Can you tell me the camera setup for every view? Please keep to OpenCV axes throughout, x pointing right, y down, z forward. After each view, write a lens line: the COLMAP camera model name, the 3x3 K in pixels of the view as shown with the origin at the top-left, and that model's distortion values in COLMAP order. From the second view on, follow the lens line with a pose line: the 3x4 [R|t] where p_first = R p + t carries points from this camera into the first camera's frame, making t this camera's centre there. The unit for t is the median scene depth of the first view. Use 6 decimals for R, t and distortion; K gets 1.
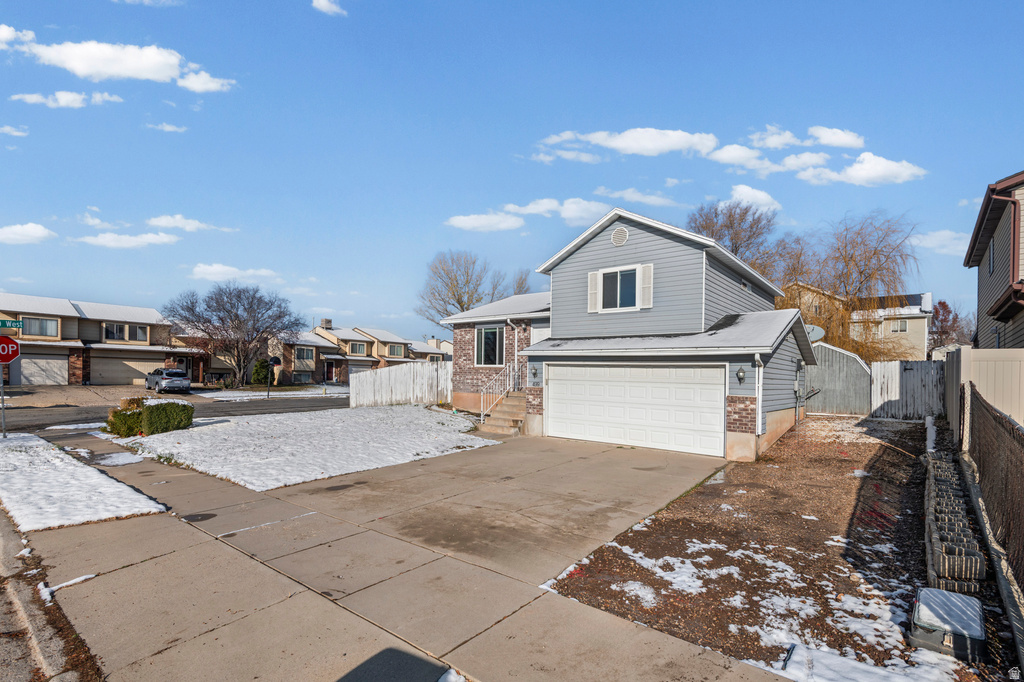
lens RADIAL K [[509.2, 0, 521.8], [0, 509.2, 374.6], [0, 0, 1]] dist [0.000974, -0.005535]
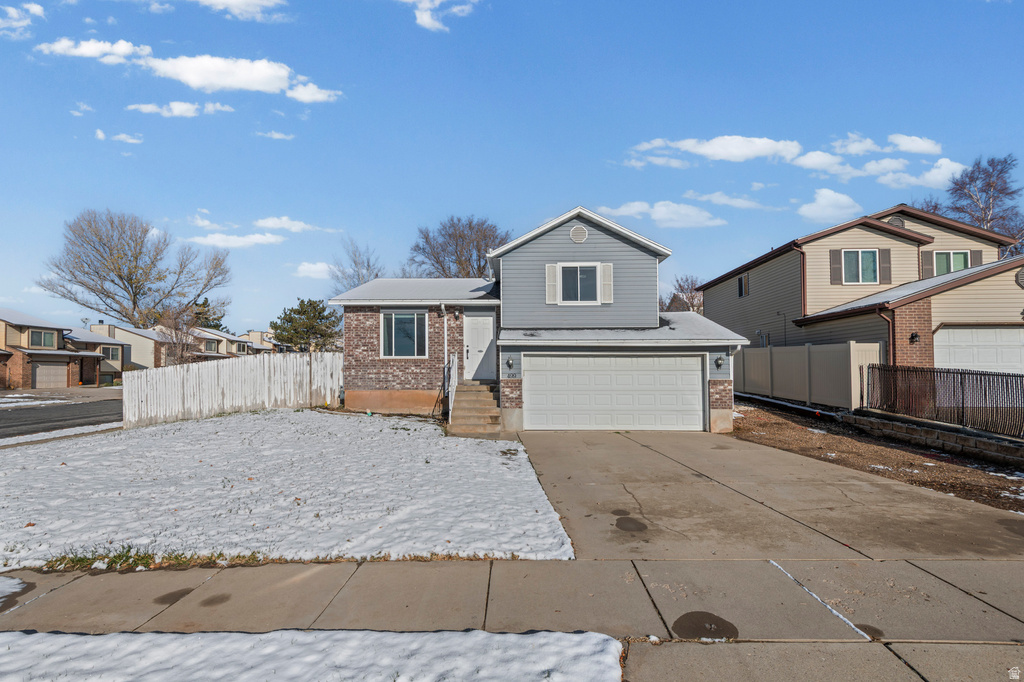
lens RADIAL K [[462.5, 0, 533.0], [0, 462.5, 347.5], [0, 0, 1]] dist [0.027292, -0.010552]
pose [[0.782499, 0.006482, 0.622618, -0.471192], [0.018745, 0.999247, -0.033961, -0.003909], [-0.622370, 0.038246, 0.781789, 0.305420]]
